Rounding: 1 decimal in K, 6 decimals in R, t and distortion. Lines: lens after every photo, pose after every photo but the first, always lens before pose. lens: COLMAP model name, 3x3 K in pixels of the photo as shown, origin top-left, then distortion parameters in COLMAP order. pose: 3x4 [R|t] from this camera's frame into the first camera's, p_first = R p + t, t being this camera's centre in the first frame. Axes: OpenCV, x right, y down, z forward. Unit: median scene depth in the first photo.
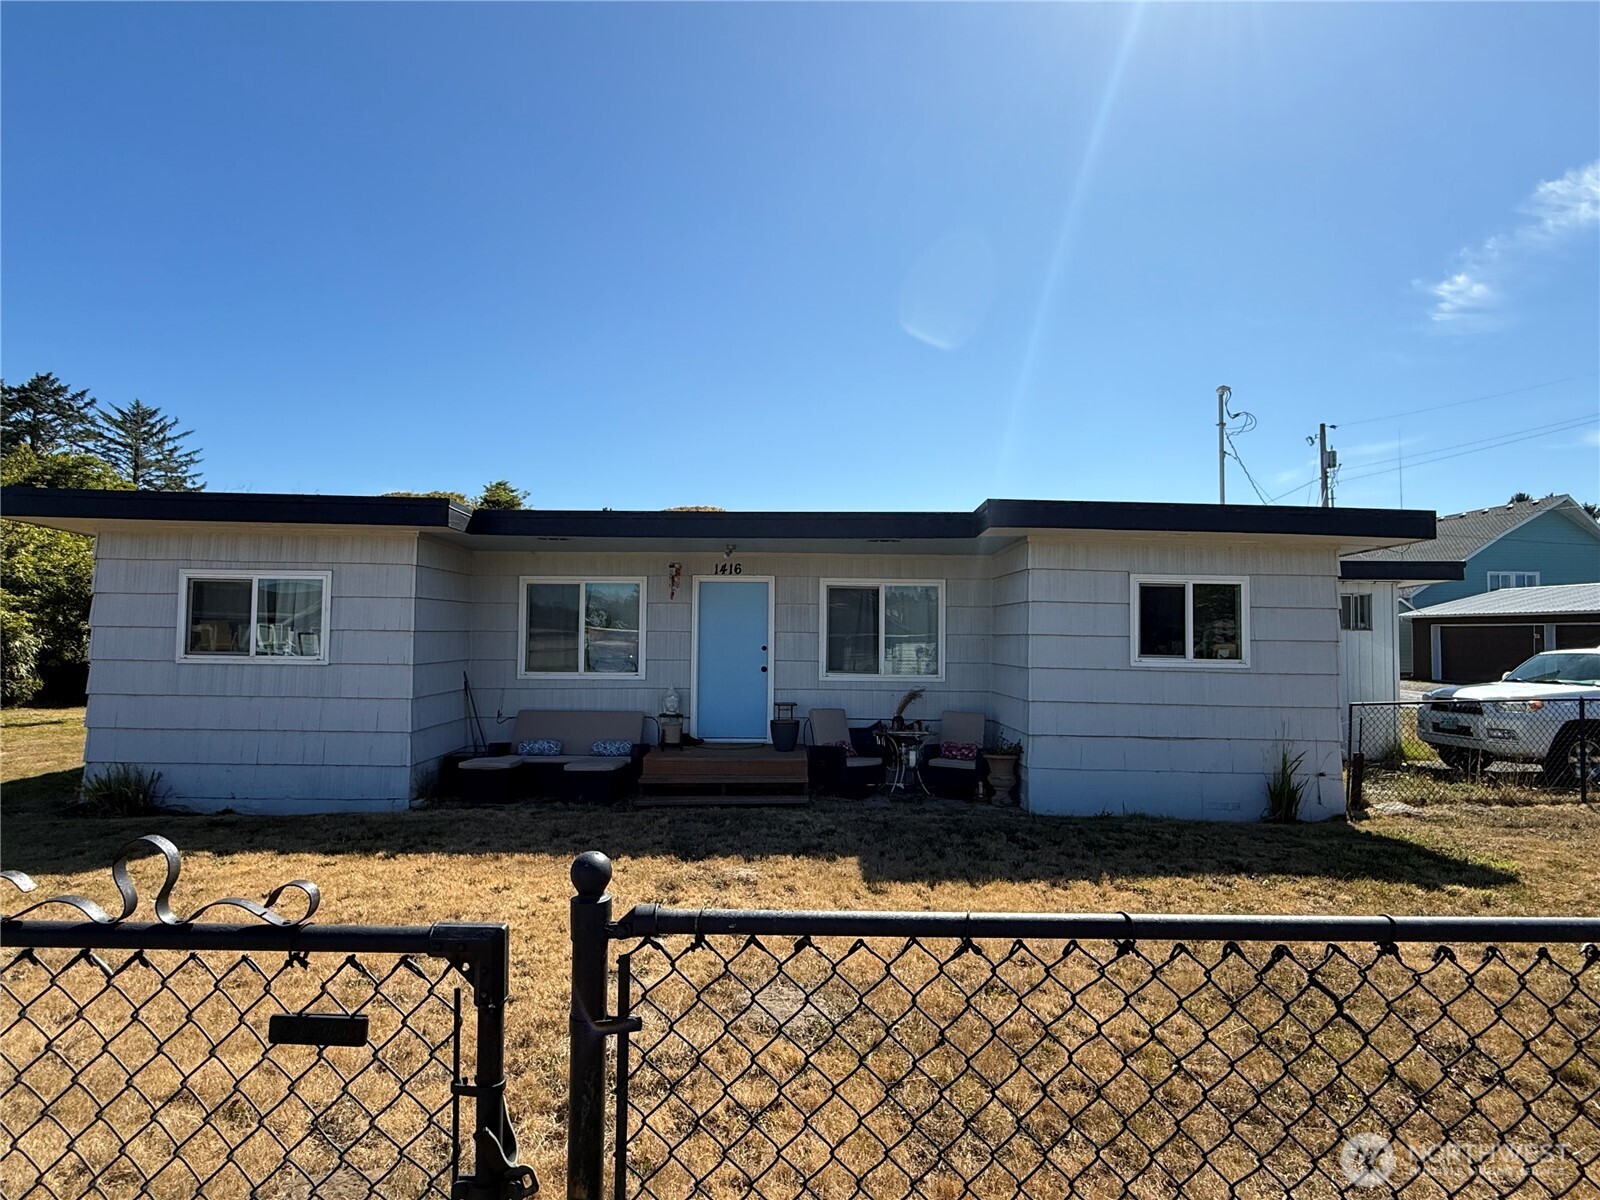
lens RADIAL K [[788.0, 0, 800.0], [0, 788.0, 600.0], [0, 0, 1]] dist [-0.003888, -0.000125]
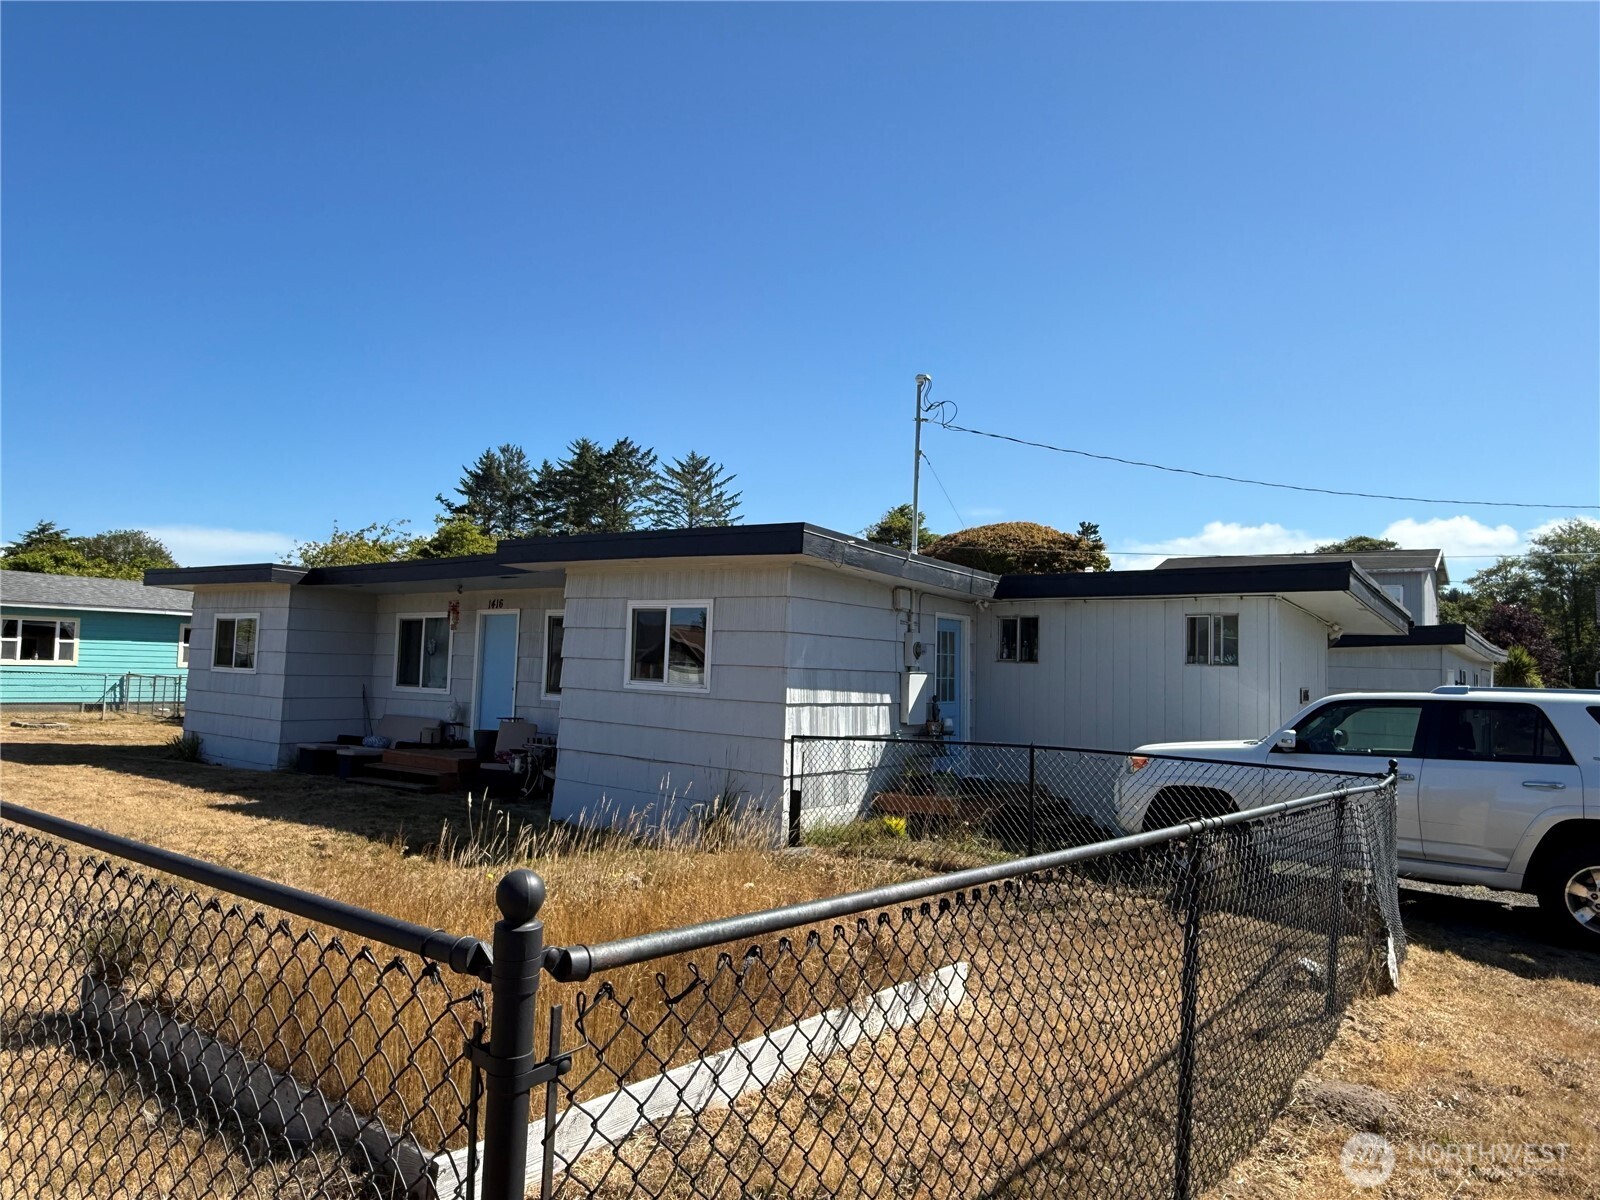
lens RADIAL K [[1012.4, 0, 800.0], [0, 1012.4, 600.0], [0, 0, 1]] dist [0.034906, 0.000793]
pose [[0.794830, -0.027596, -0.606204, 0.963357], [0.004163, 0.999190, -0.040027, 0.014719], [0.606818, 0.029291, 0.794301, 0.045146]]
